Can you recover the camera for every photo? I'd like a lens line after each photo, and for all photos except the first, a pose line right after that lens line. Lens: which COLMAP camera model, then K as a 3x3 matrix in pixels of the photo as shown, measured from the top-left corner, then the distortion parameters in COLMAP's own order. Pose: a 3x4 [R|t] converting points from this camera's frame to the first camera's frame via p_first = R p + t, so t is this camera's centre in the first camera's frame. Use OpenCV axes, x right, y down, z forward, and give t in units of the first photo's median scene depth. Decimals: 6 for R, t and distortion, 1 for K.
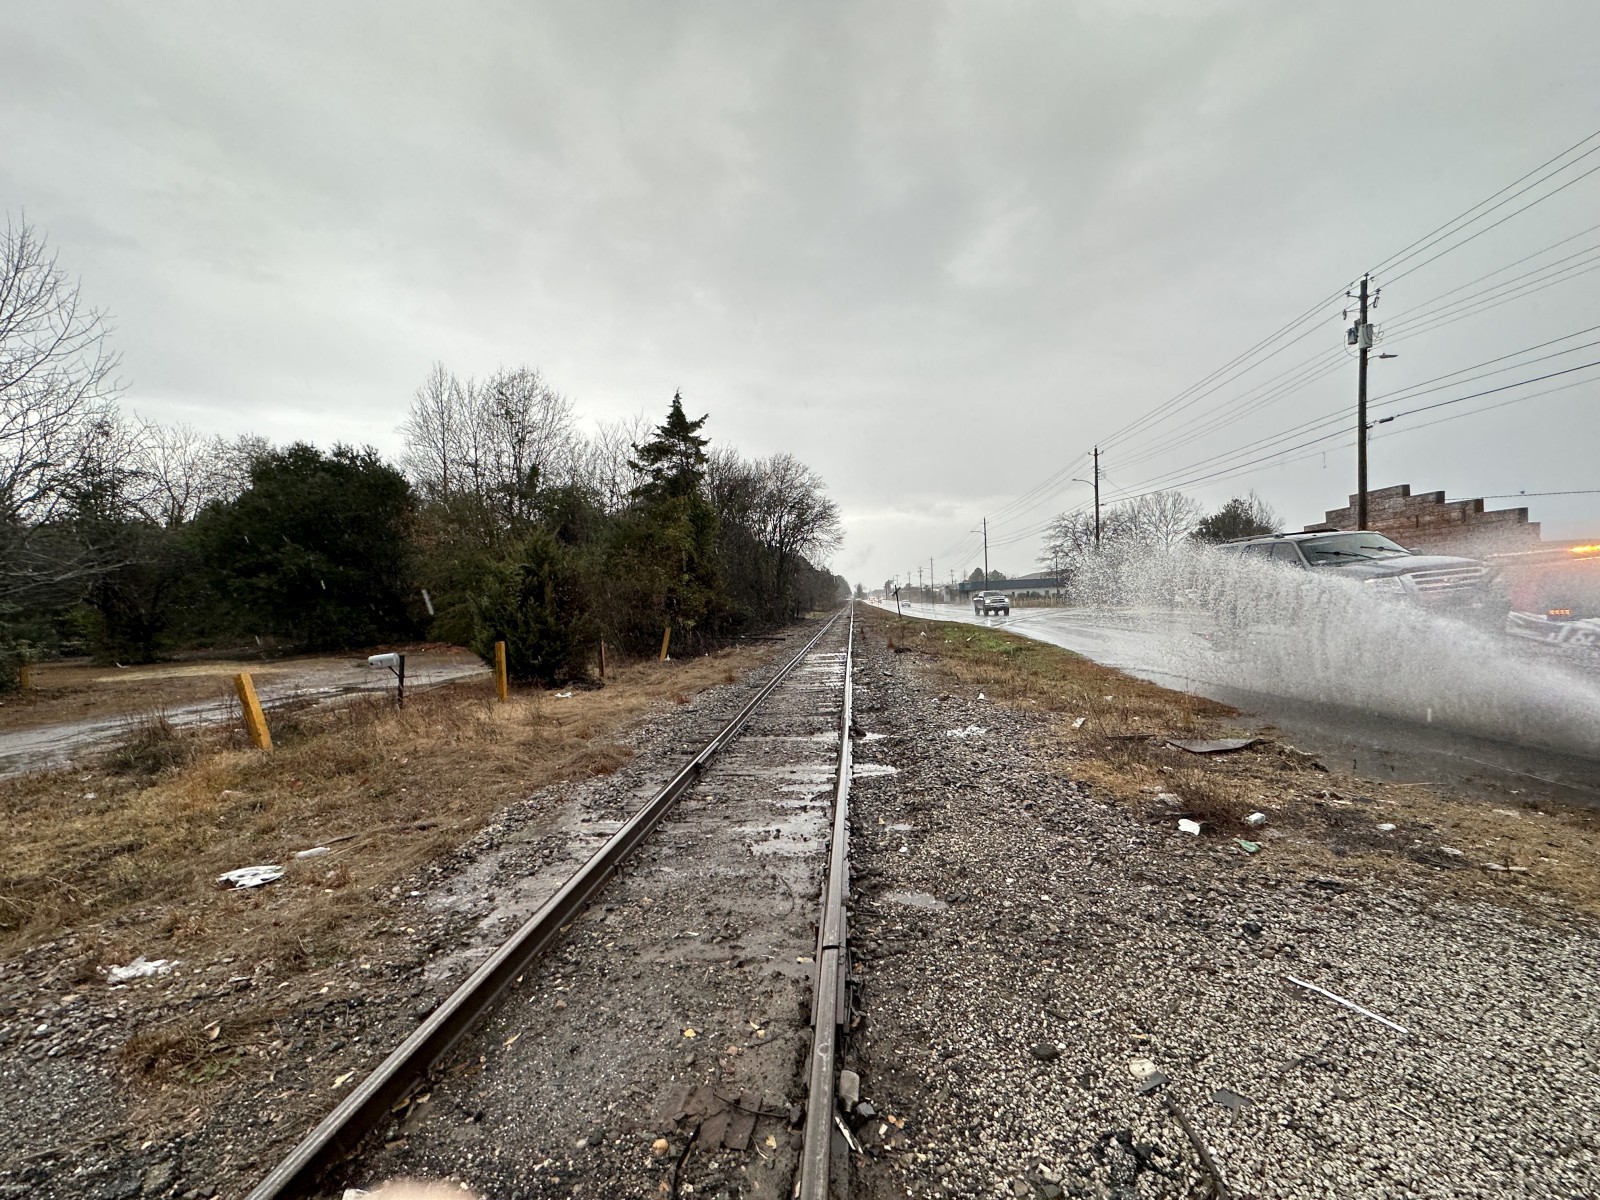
lens RADIAL K [[635.7, 0, 801.9], [0, 635.7, 601.2], [0, 0, 1]] dist [-0.003109, 0.000801]
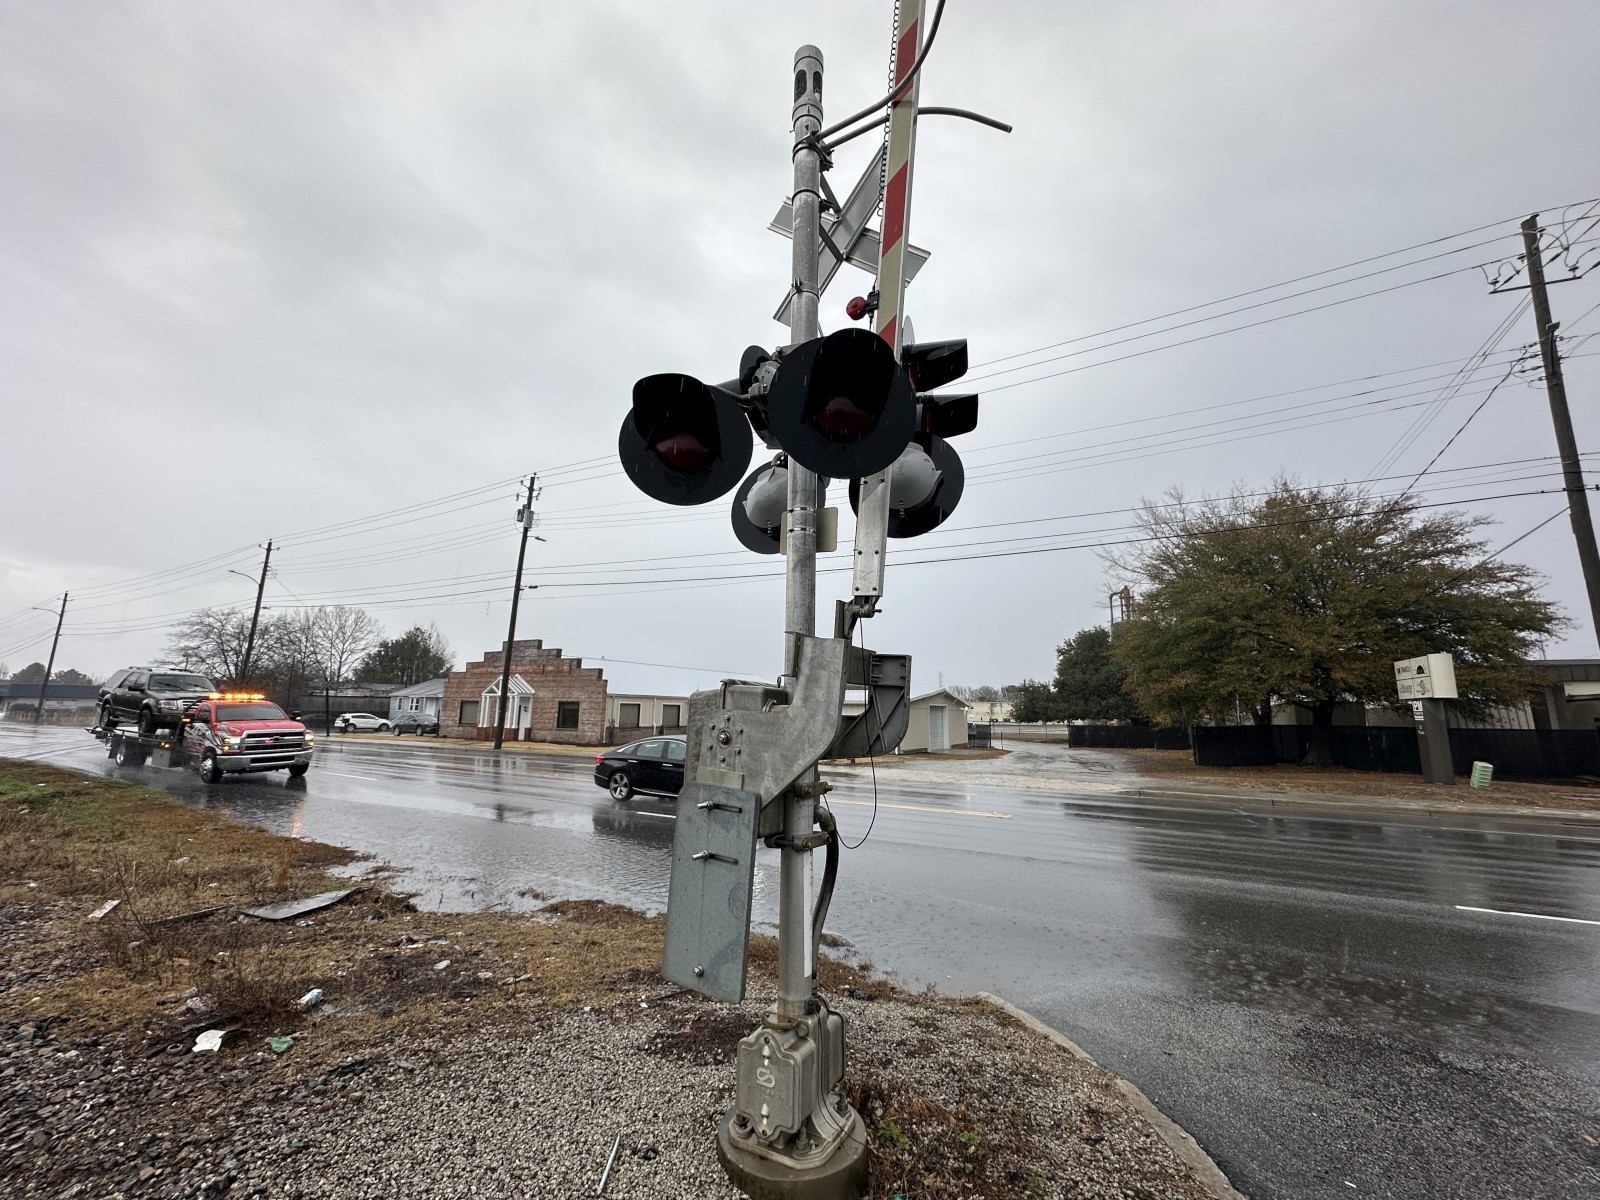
lens RADIAL K [[635.7, 0, 801.9], [0, 635.7, 601.2], [0, 0, 1]] dist [-0.003109, 0.000801]
pose [[0.407888, 0.207122, 0.889229, 0.023524], [-0.032131, 0.976582, -0.212731, -0.006886], [-0.912466, 0.058199, 0.404992, -0.002045]]
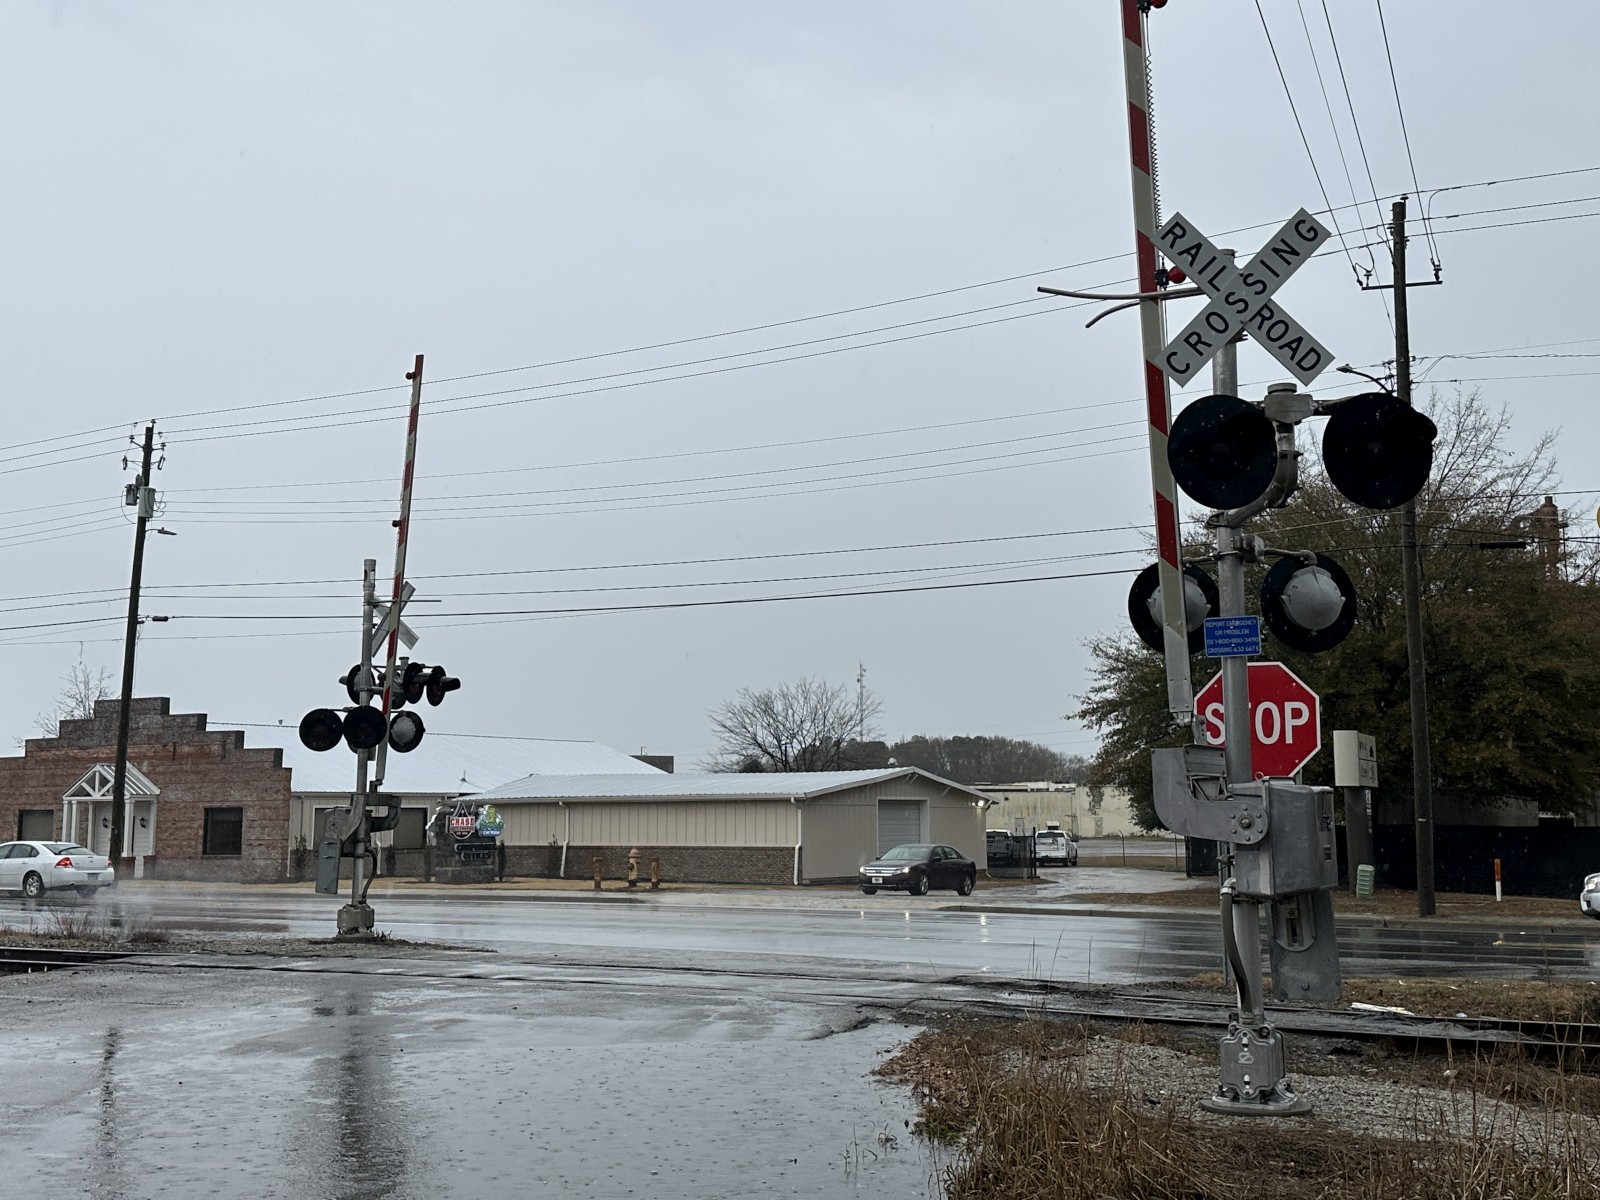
lens RADIAL K [[1761.3, 0, 794.7], [0, 1761.3, 597.6], [0, 0, 1]] dist [0.221581, -0.493613]
pose [[0.426773, 0.154939, 0.890988, -0.836518], [-0.015757, 0.986339, -0.163973, 0.035886], [-0.904222, 0.055940, 0.423384, -0.741602]]
